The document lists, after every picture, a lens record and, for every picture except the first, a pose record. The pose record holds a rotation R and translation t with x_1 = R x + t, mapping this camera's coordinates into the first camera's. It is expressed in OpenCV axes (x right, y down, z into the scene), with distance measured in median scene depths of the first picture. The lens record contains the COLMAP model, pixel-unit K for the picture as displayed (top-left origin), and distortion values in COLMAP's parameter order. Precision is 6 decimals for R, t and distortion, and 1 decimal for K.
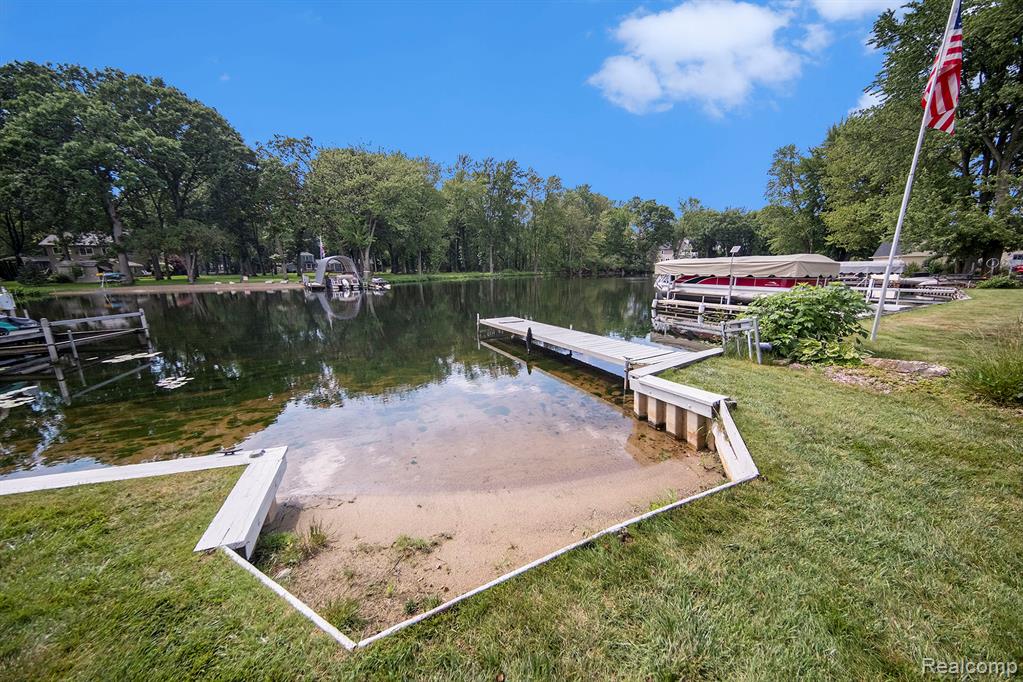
lens RADIAL K [[344.3, 0, 512.1], [0, 344.3, 337.6], [0, 0, 1]] dist [0.000183, -0.001746]
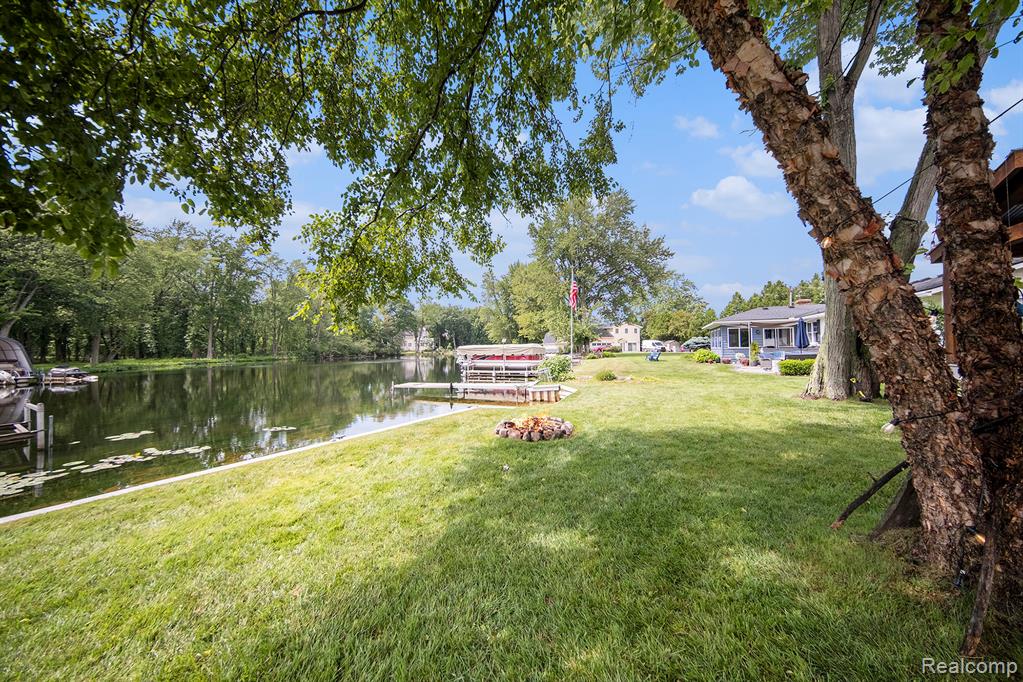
lens RADIAL K [[339.4, 0, 509.1], [0, 339.4, 346.4], [0, 0, 1]] dist [0.010607, -0.000066]
pose [[0.748727, 0.002452, 0.662874, -0.152690], [0.138258, 0.977423, -0.159780, 0.019416], [-0.648300, 0.211279, 0.731484, -0.097404]]
